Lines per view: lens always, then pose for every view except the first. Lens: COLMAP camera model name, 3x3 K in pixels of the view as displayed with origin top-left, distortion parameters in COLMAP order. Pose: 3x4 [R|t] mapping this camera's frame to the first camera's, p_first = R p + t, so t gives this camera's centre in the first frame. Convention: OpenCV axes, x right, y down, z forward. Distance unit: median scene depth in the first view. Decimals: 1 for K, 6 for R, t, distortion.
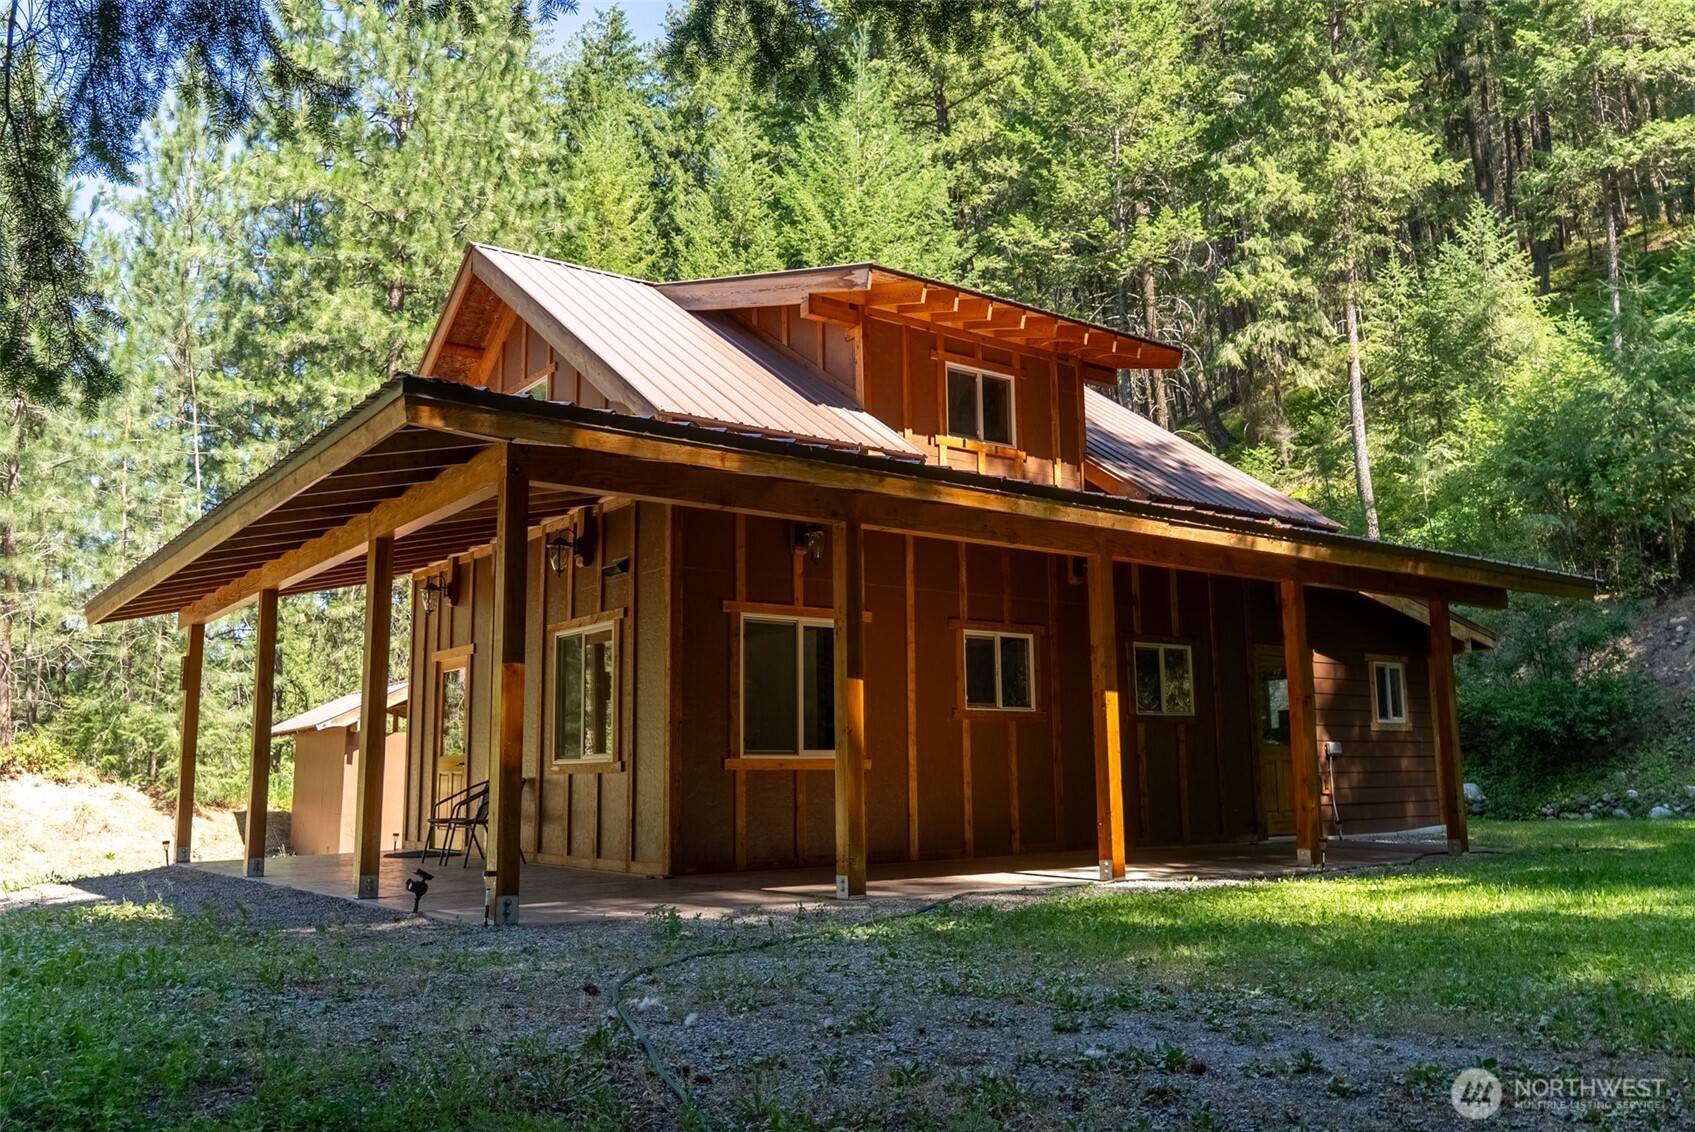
lens RADIAL K [[1352.8, 0, 846.9], [0, 1352.8, 562.7], [0, 0, 1]] dist [0.004704, 0.001511]
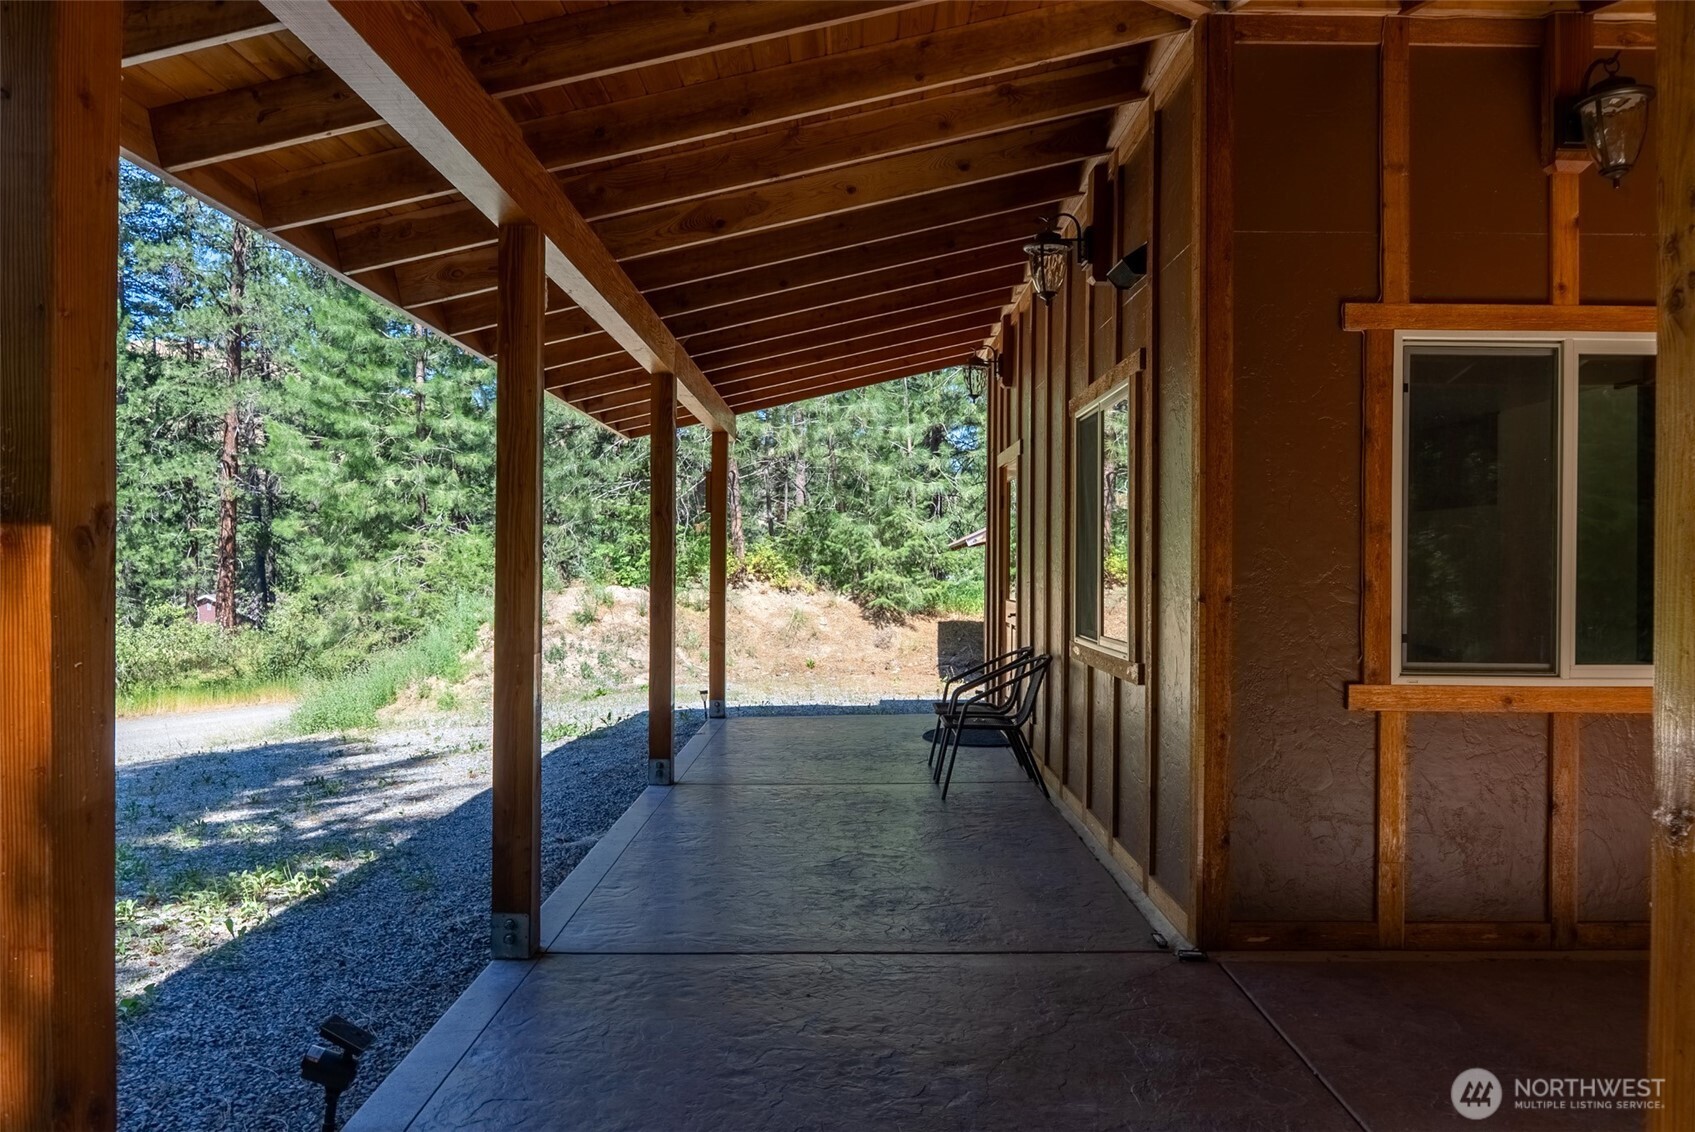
lens RADIAL K [[1157.3, 0, 841.6], [0, 1157.3, 565.9], [0, 0, 1]] dist [-0.006383, -0.010953]
pose [[0.805664, 0.020081, -0.592033, -0.005262], [0.074348, 0.988094, 0.134691, 0.046363], [0.587689, -0.152532, 0.794579, 0.601130]]
